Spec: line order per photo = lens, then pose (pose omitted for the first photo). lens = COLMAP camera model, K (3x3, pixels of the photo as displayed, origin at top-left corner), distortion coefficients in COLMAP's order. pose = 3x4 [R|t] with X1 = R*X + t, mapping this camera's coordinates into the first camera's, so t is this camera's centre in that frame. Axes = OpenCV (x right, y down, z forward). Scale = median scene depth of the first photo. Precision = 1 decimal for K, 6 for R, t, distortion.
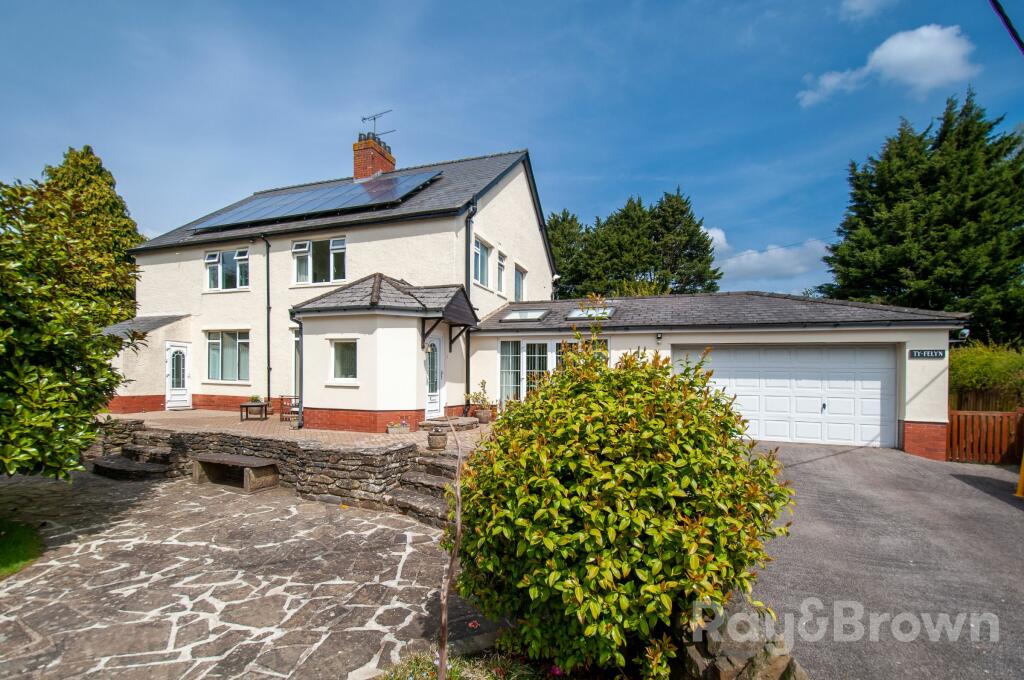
lens RADIAL K [[449.9, 0, 491.2], [0, 449.9, 374.2], [0, 0, 1]] dist [-0.005099, -0.008484]
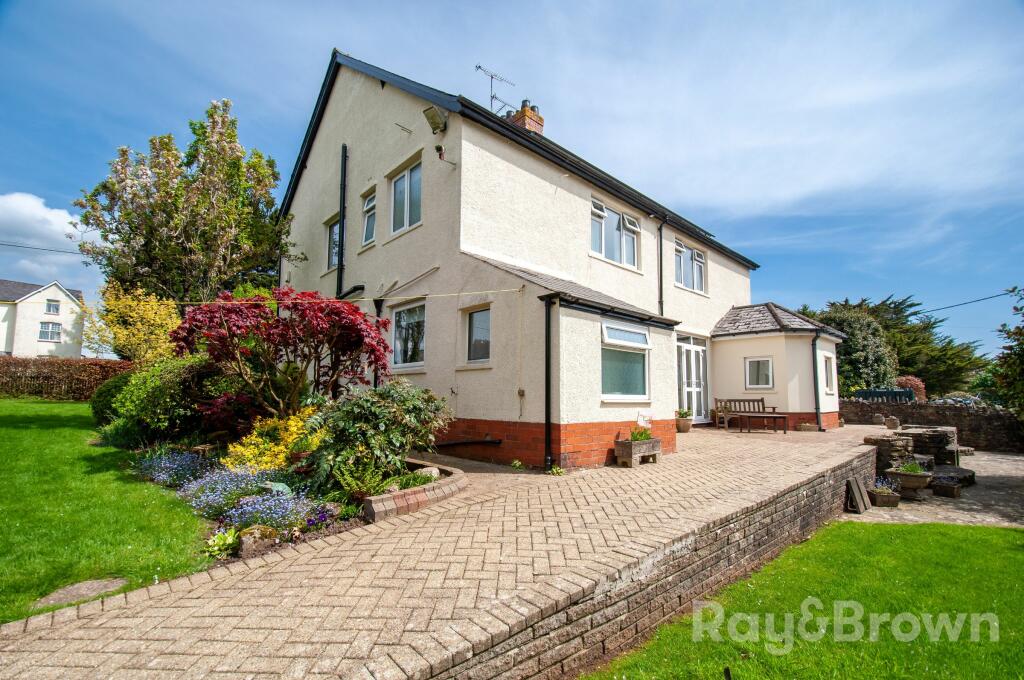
lens RADIAL K [[449.9, 0, 510.3], [0, 449.9, 338.9], [0, 0, 1]] dist [-0.005099, -0.008484]
pose [[0.439442, 0.099941, 0.892694, -1.328536], [-0.003606, 0.993980, -0.109505, 0.010751], [-0.898264, 0.044902, 0.437156, 0.878676]]
